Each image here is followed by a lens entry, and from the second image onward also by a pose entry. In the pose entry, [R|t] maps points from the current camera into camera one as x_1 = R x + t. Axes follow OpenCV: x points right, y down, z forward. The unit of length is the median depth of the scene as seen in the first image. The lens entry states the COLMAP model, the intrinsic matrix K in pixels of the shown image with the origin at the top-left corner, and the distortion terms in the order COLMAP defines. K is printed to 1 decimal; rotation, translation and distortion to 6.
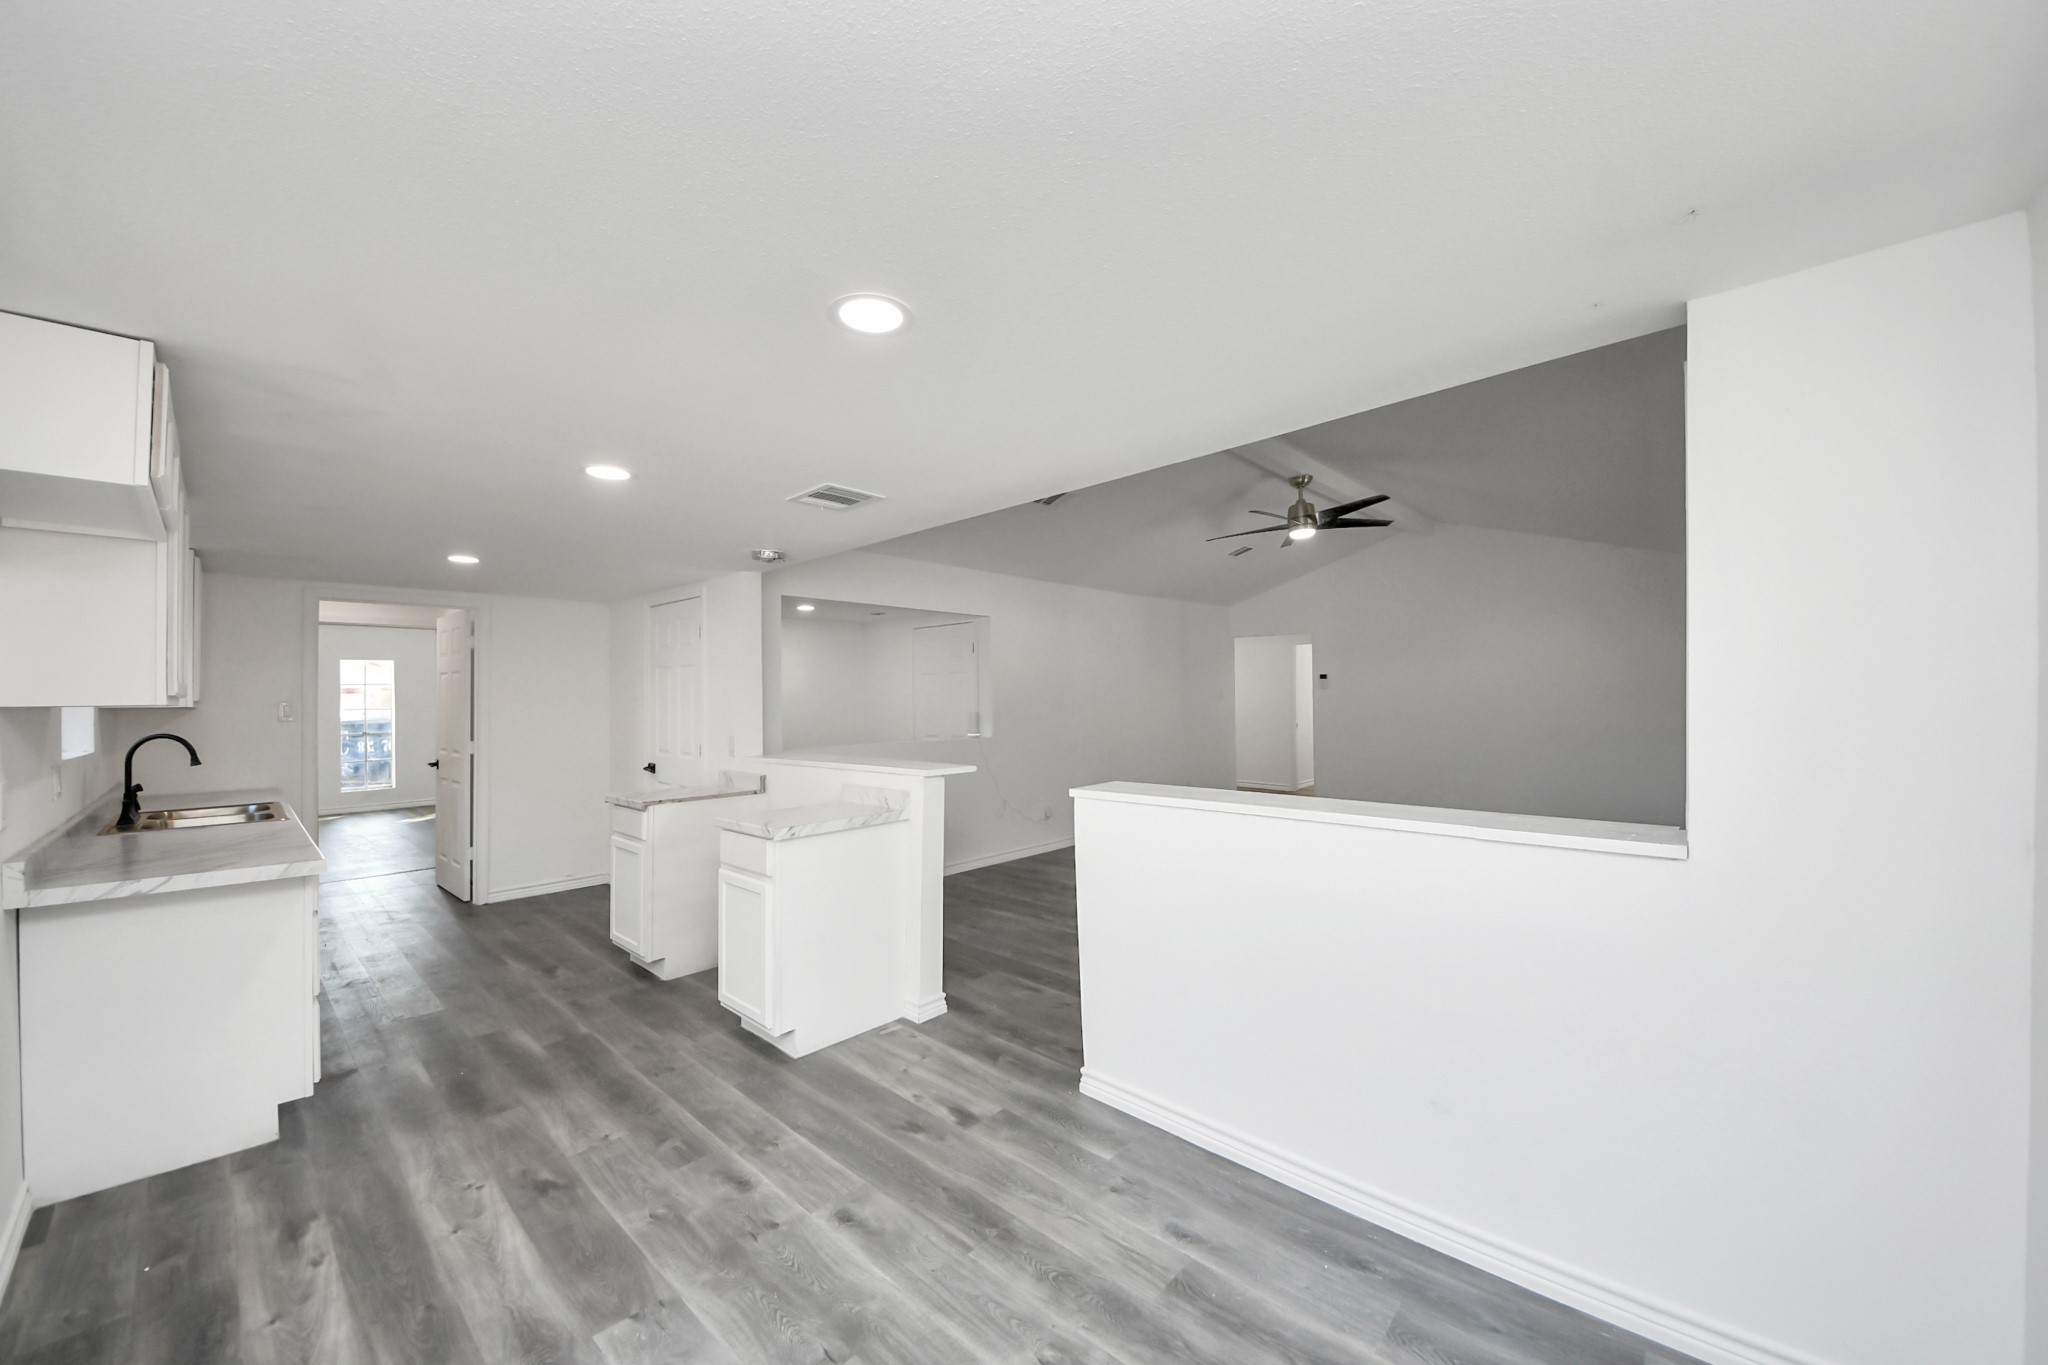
lens RADIAL K [[748.0, 0, 1019.1], [0, 748.0, 679.6], [0, 0, 1]] dist [0.033382, -0.024717]
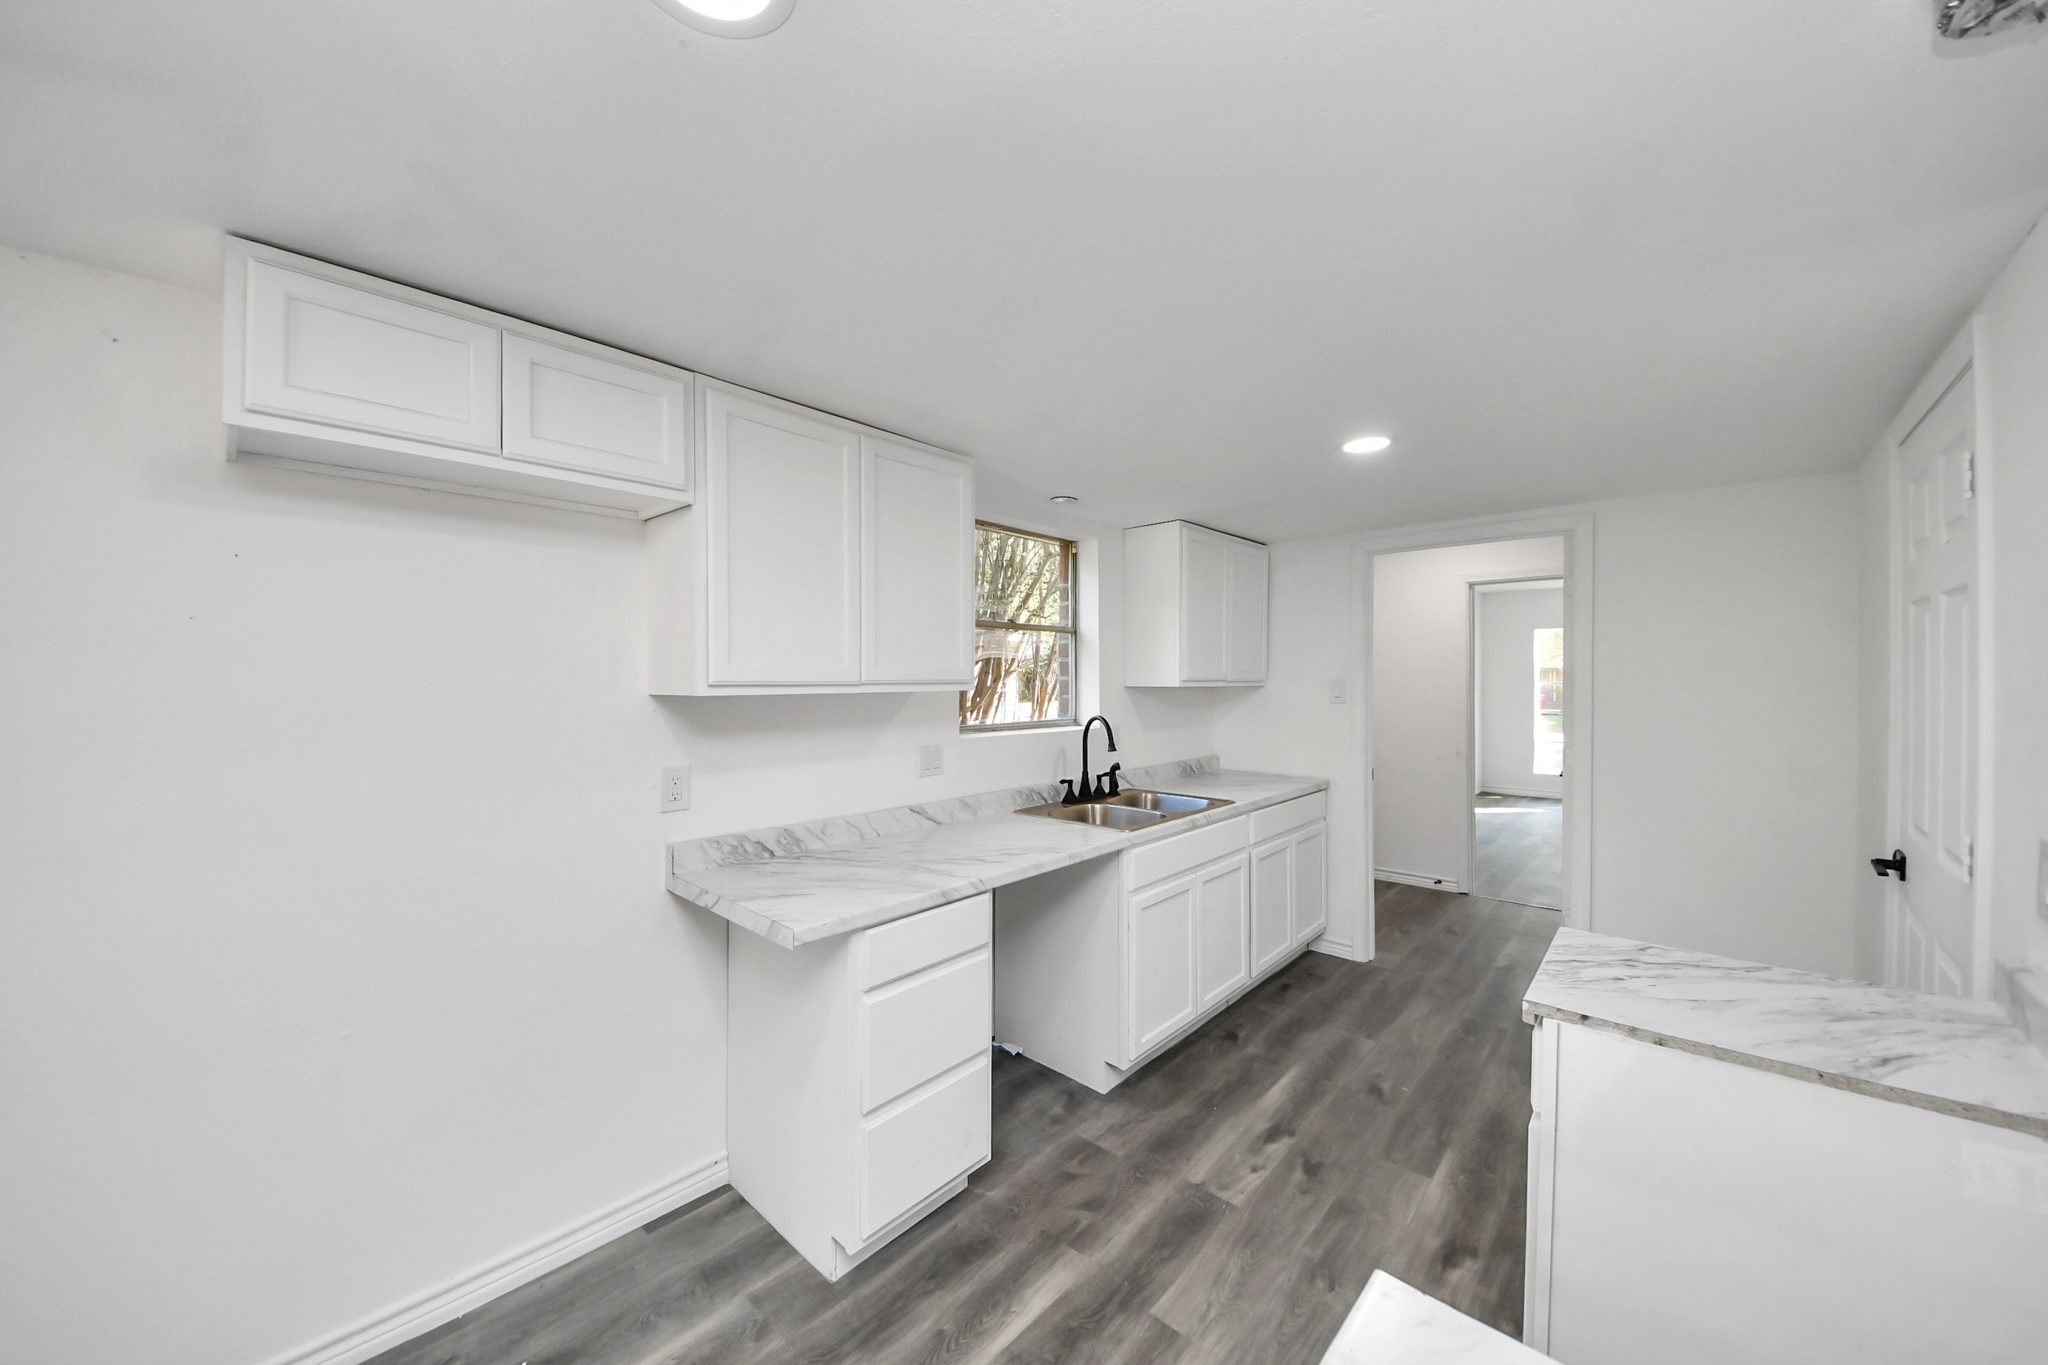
lens RADIAL K [[748.0, 0, 1019.1], [0, 748.0, 679.6], [0, 0, 1]] dist [0.033382, -0.024717]
pose [[0.018699, 0.018782, -0.999649, -0.190488], [0.022922, 0.999553, 0.019209, 0.005893], [0.999562, -0.023273, 0.018260, 0.906861]]
